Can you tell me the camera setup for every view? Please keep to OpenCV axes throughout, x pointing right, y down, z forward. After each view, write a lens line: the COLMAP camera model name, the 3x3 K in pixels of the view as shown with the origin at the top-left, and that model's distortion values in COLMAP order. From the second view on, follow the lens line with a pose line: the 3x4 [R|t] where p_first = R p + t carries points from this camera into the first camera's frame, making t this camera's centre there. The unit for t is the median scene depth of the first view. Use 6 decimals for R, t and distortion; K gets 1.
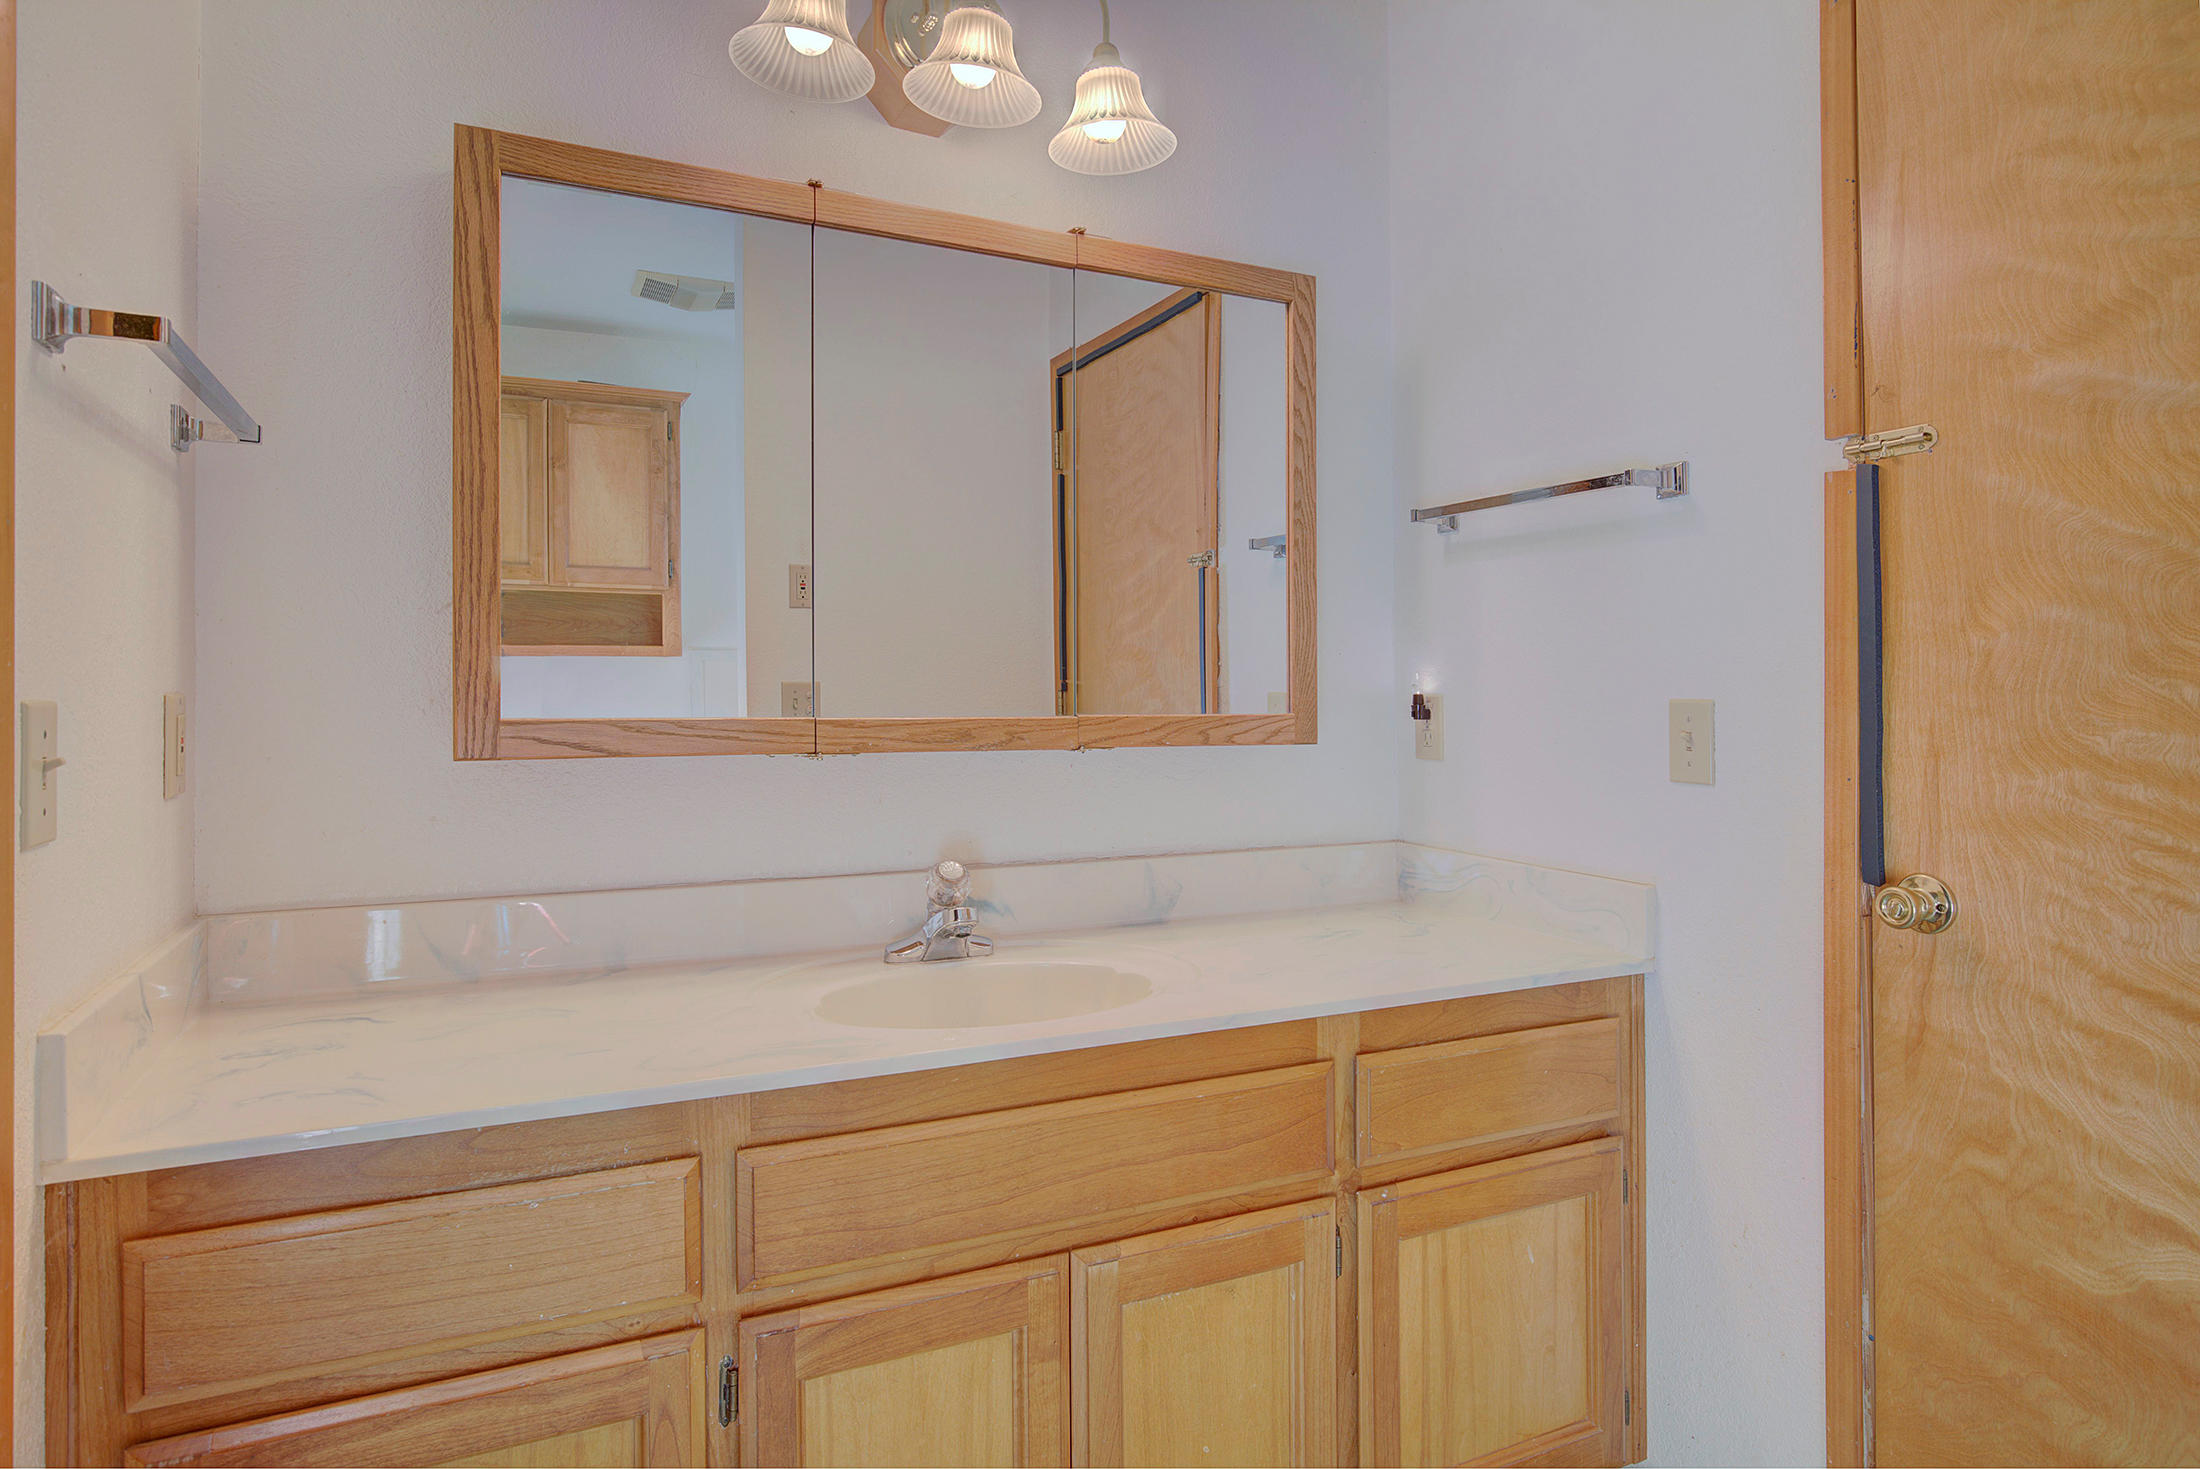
lens RADIAL K [[1252.9, 0, 1122.6], [0, 1252.9, 692.9], [0, 0, 1]] dist [-0.005199, 0.002117]
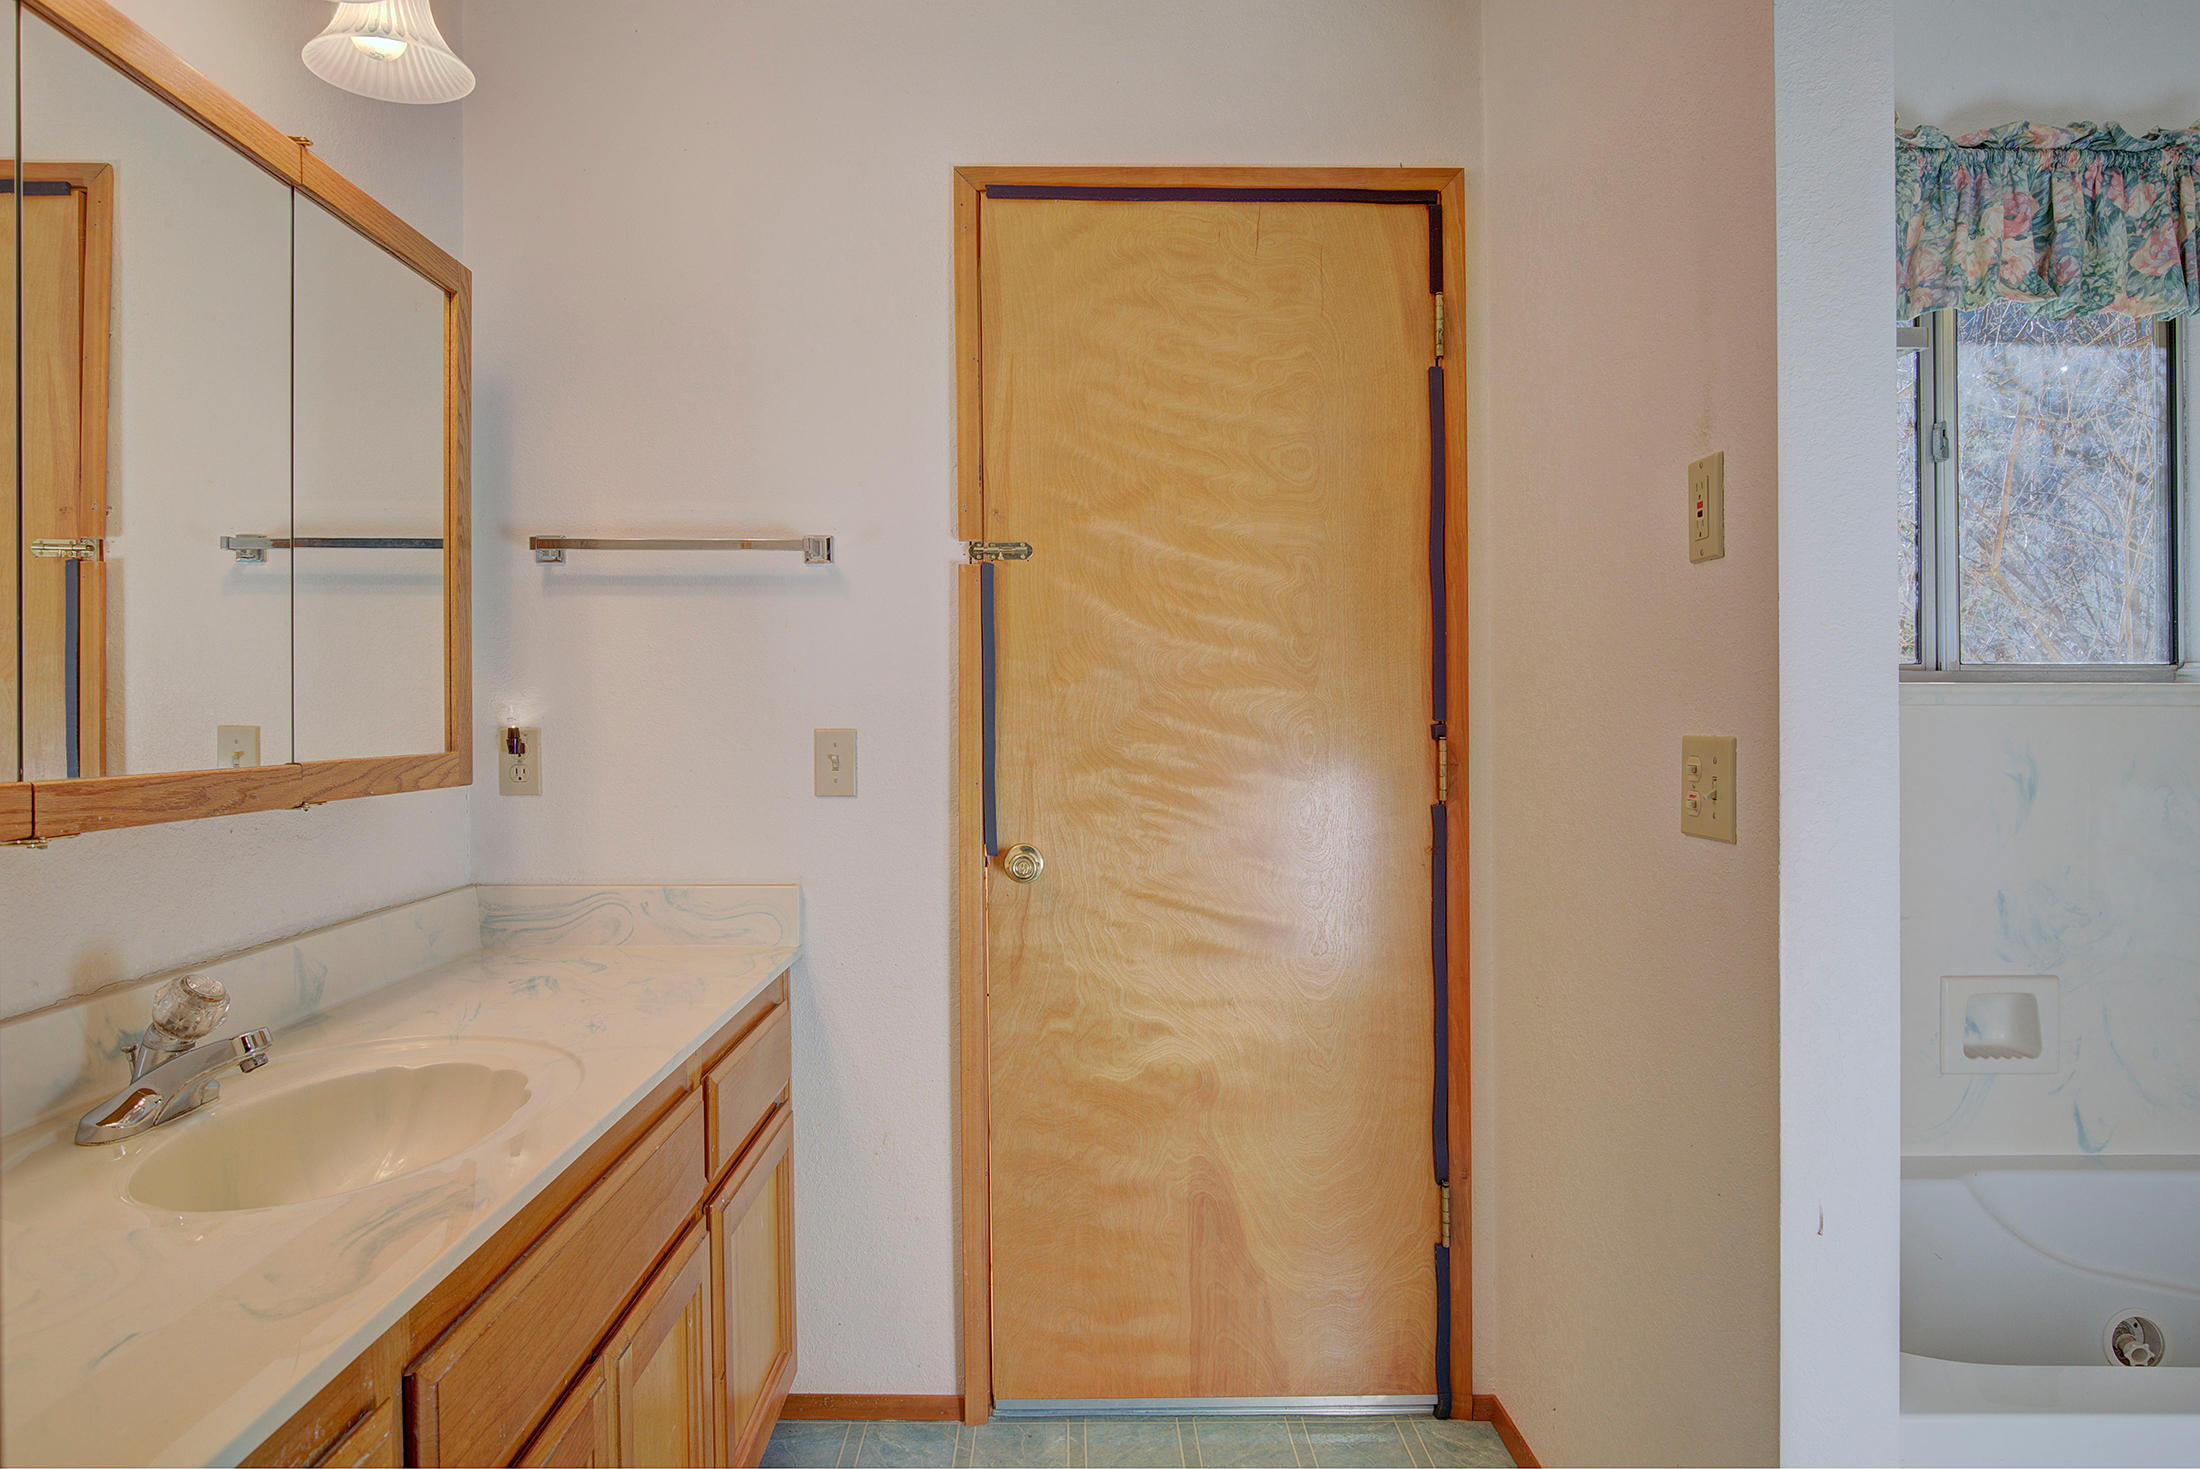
lens RADIAL K [[1252.9, 0, 1102.6], [0, 1252.9, 719.1], [0, 0, 1]] dist [-0.005199, 0.002117]
pose [[0.428485, -0.009809, 0.903496, -0.649178], [0.007788, 0.999944, 0.007163, -0.013571], [-0.903515, 0.003967, 0.428537, 0.270078]]
